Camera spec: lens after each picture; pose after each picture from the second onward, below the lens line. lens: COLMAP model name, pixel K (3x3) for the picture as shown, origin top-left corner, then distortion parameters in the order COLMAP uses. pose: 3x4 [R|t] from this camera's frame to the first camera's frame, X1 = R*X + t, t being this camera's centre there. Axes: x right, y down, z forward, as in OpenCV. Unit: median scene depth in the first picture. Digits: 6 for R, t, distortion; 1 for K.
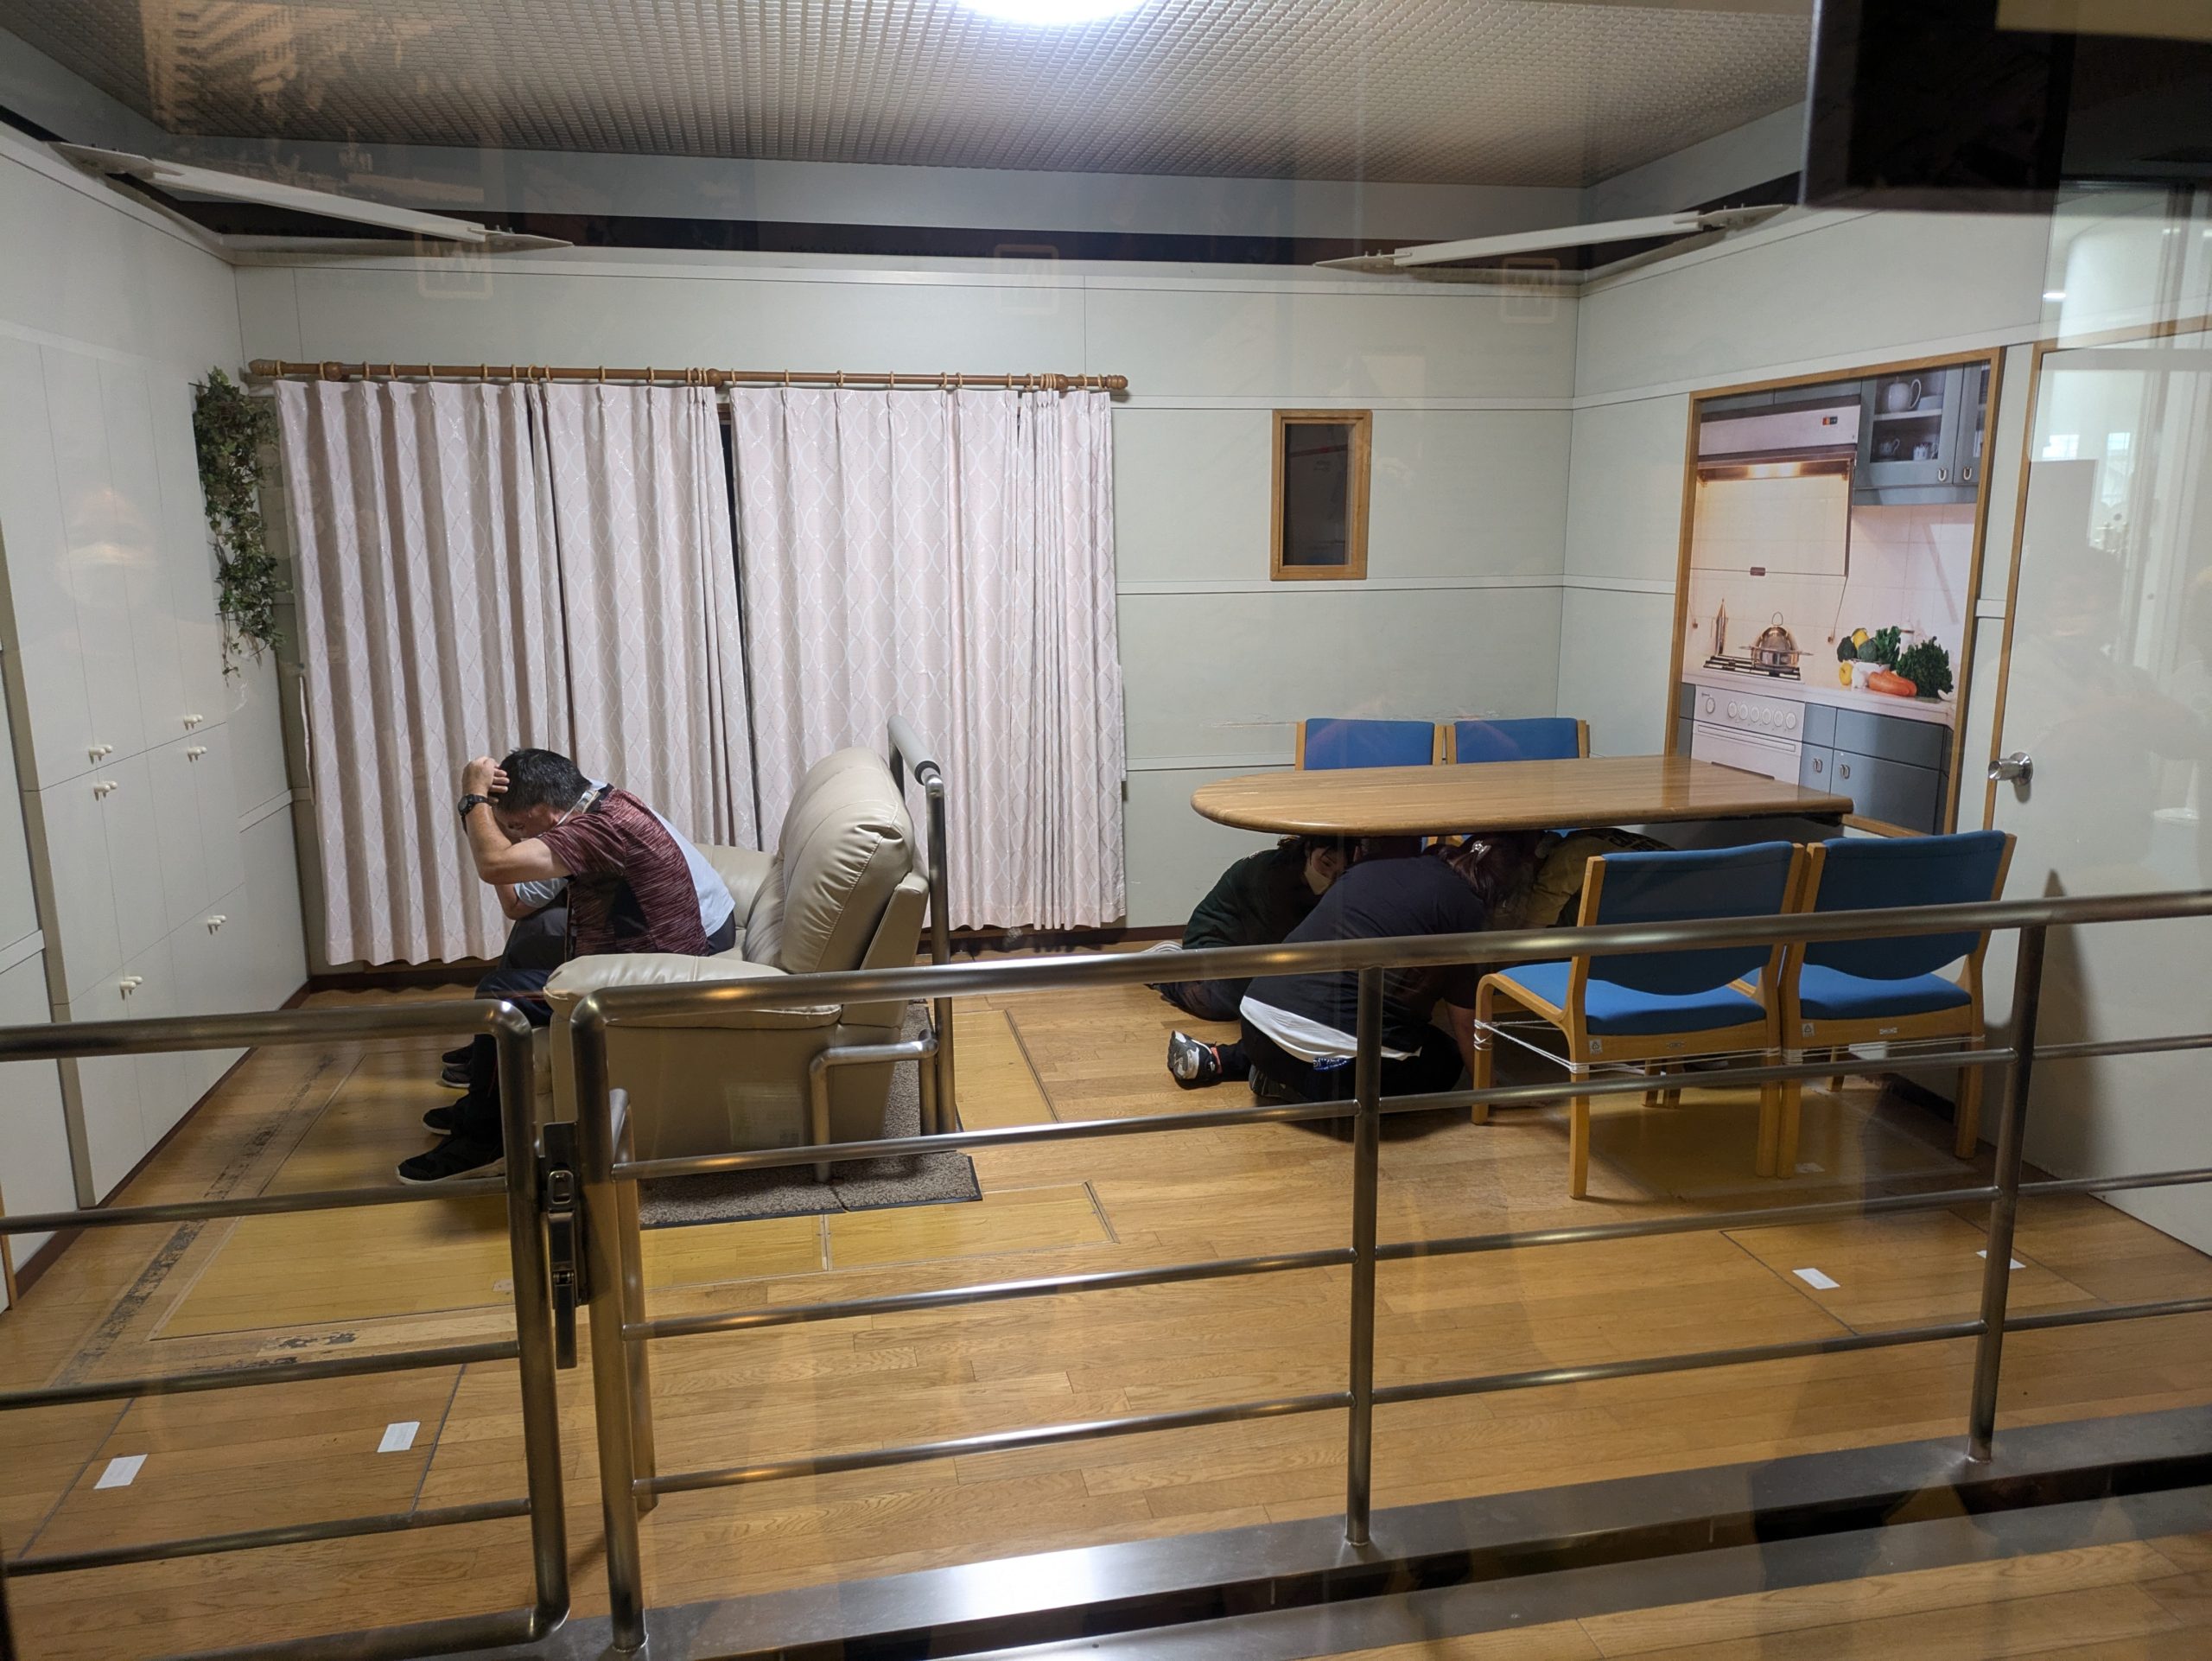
lens RADIAL K [[1644.9, 0, 1162.7], [0, 1644.9, 846.1], [0, 0, 1]] dist [0.057859, -0.022805]
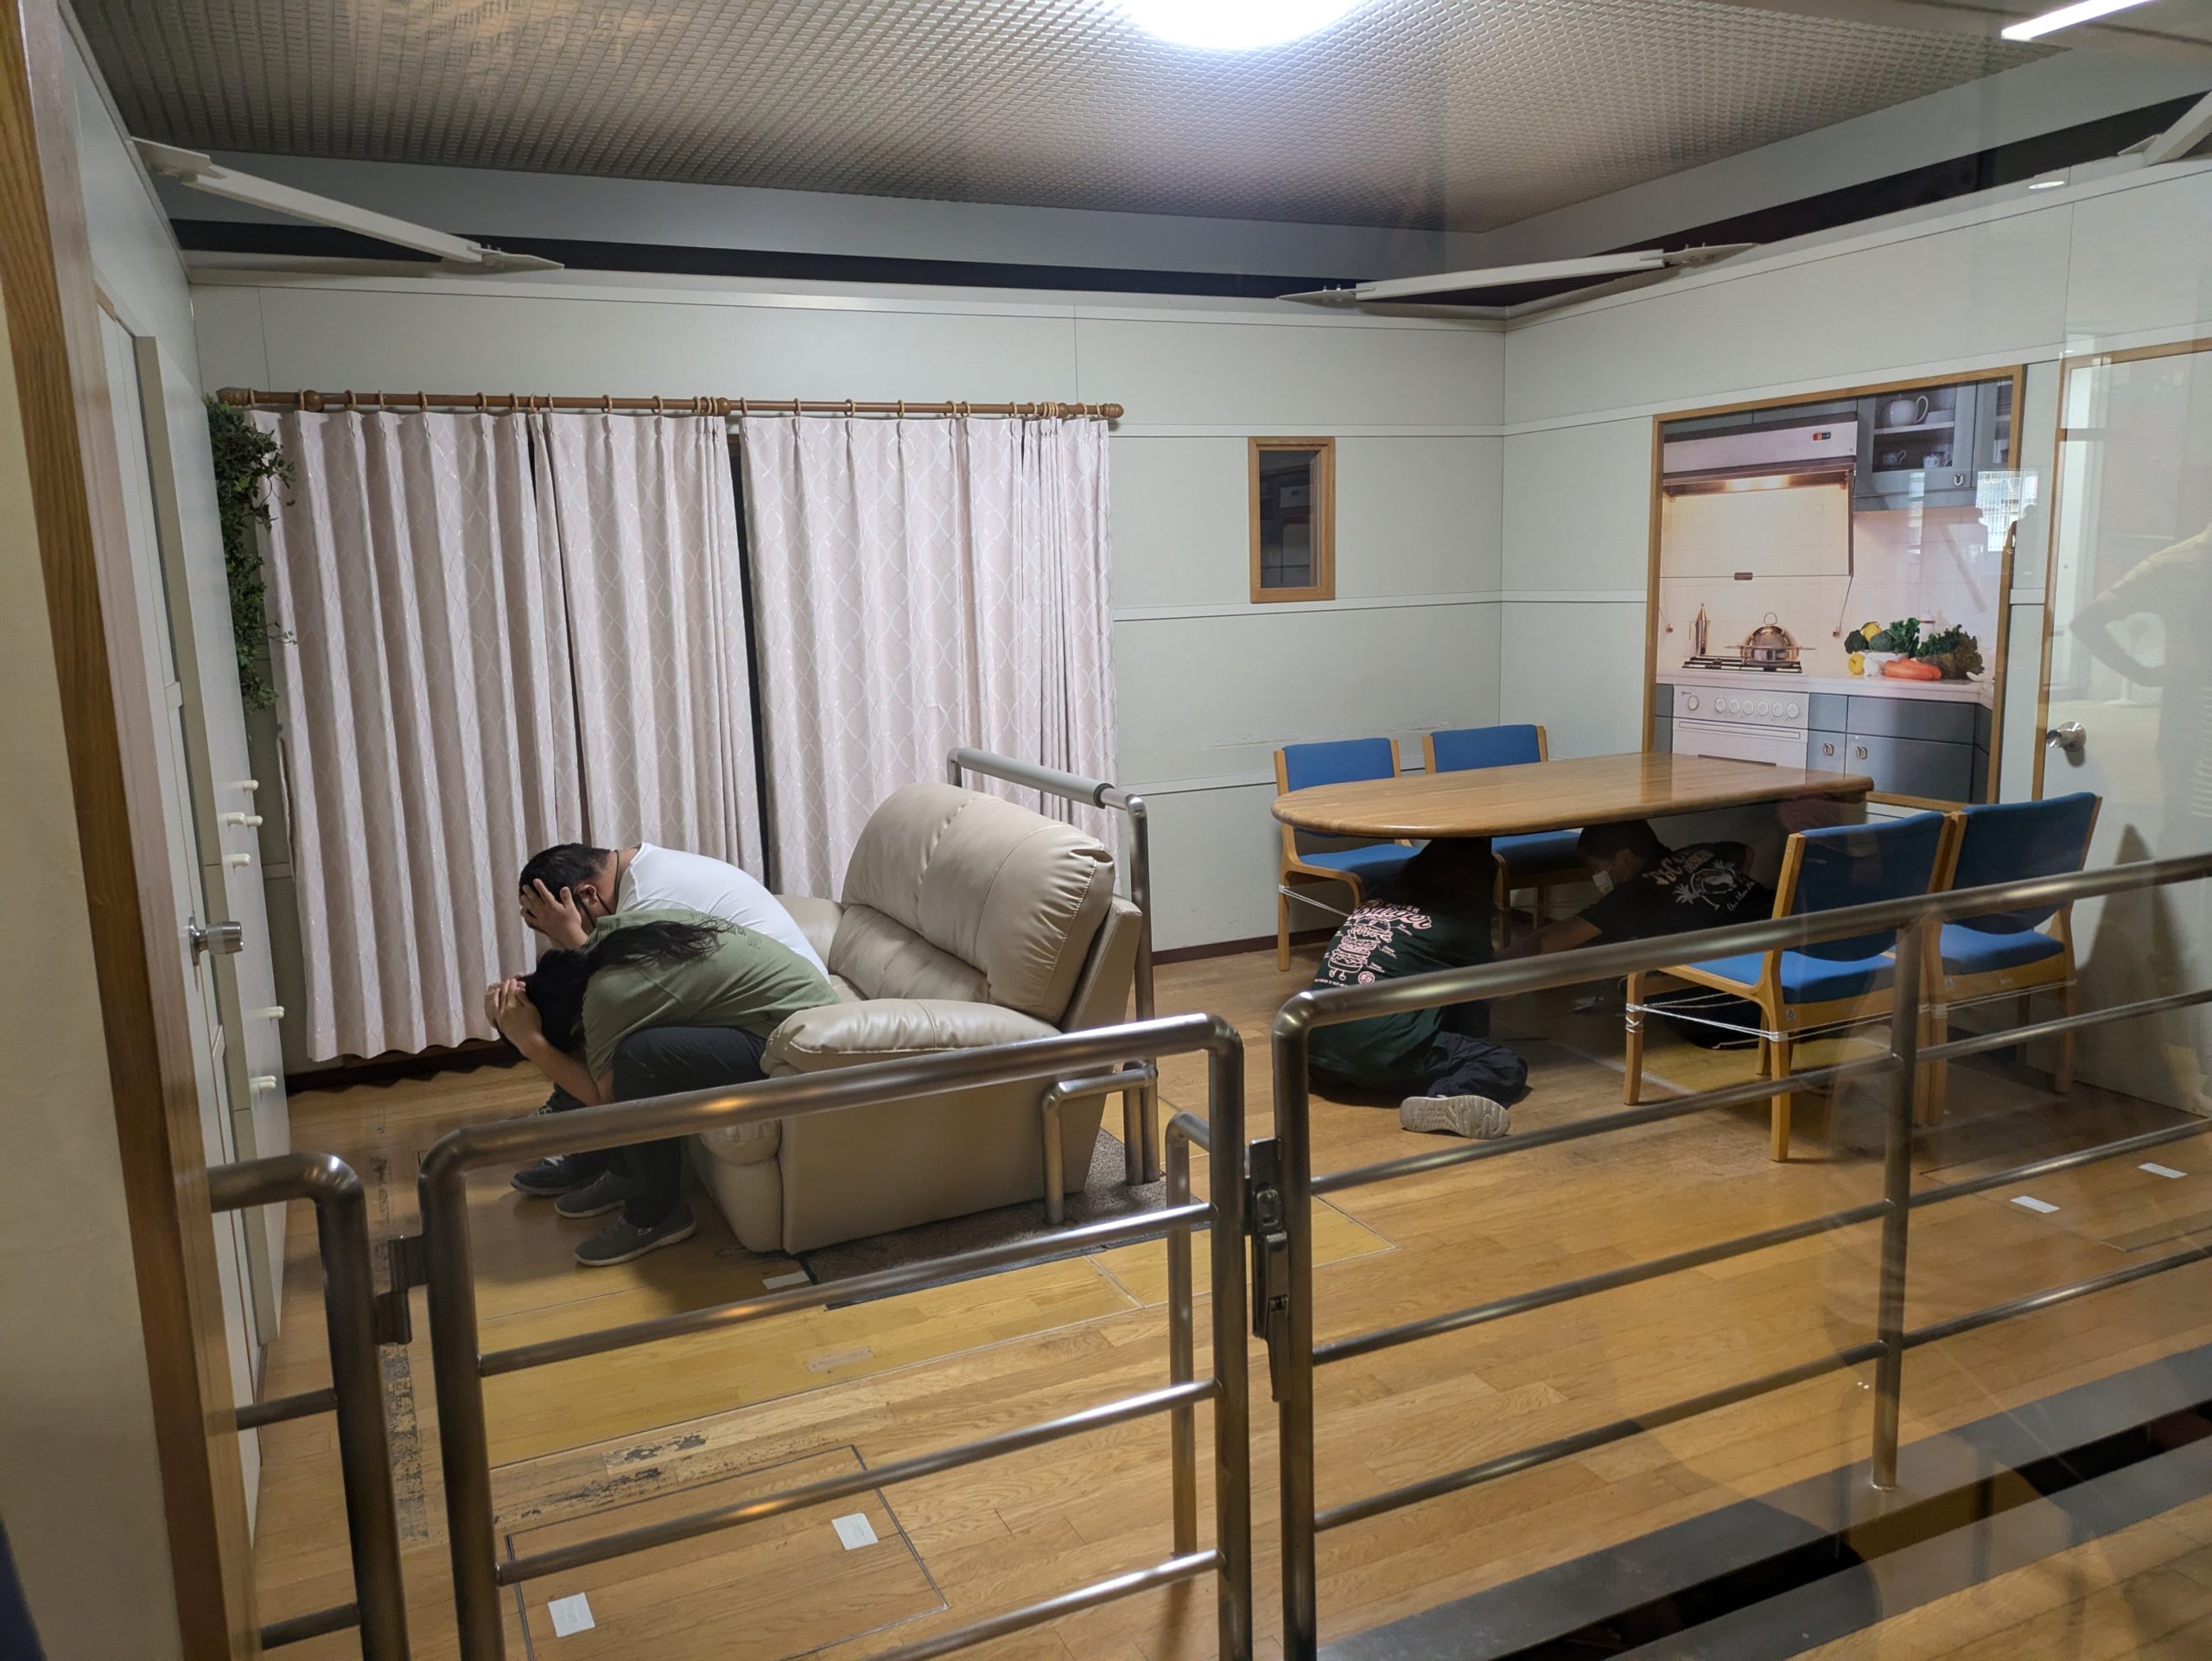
lens RADIAL K [[1644.9, 0, 1110.4], [0, 1644.9, 822.4], [0, 0, 1]] dist [0.057859, -0.022805]
pose [[0.974561, -0.058758, 0.216283, -0.277413], [0.068430, 0.996951, -0.037501, 0.006650], [-0.213420, 0.051348, 0.975610, 0.037390]]
